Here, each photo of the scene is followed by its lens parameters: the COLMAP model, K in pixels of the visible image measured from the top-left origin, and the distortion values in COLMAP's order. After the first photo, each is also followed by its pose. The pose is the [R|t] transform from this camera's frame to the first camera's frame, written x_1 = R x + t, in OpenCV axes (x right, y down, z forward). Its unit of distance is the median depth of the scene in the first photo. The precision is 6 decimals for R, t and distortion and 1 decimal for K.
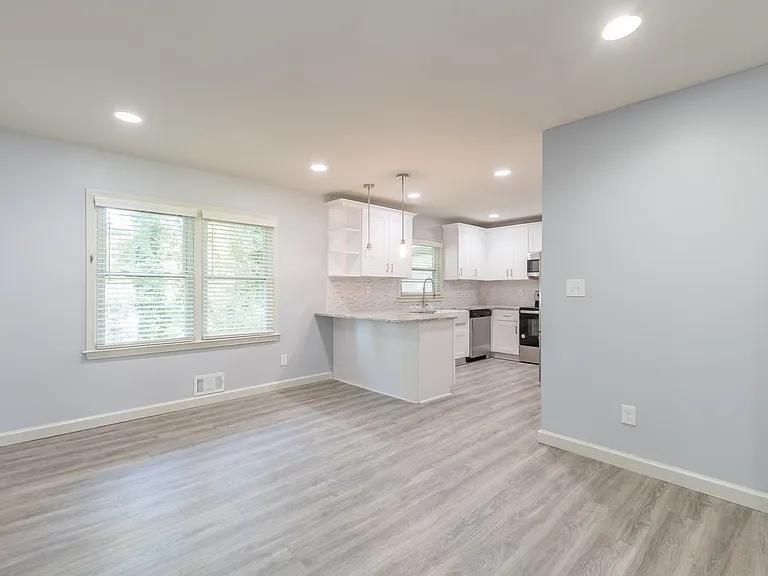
lens RADIAL K [[381.1, 0, 381.3], [0, 381.1, 287.8], [0, 0, 1]] dist [0.015961, -0.000400]
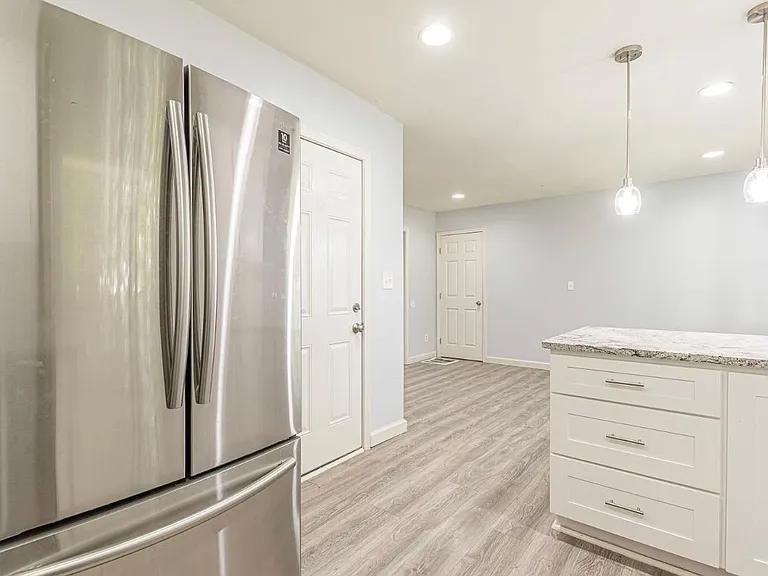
lens RADIAL K [[381.1, 0, 381.3], [0, 381.1, 287.8], [0, 0, 1]] dist [0.015961, -0.000400]
pose [[-0.991055, -0.004027, -0.133395, 0.536889], [-0.003145, 0.999972, -0.006824, 0.026690], [0.133418, -0.006344, -0.991040, 1.750817]]
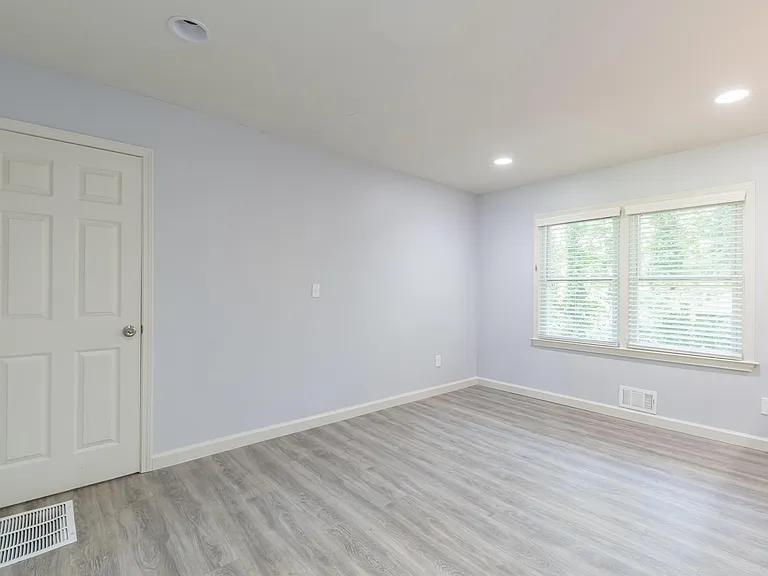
lens RADIAL K [[381.1, 0, 381.3], [0, 381.1, 287.8], [0, 0, 1]] dist [0.015961, -0.000400]
pose [[-0.045637, -0.004808, -0.998947, 0.545889], [-0.005530, 0.999974, -0.004560, 0.000391], [0.998943, 0.005316, -0.045662, 0.519893]]
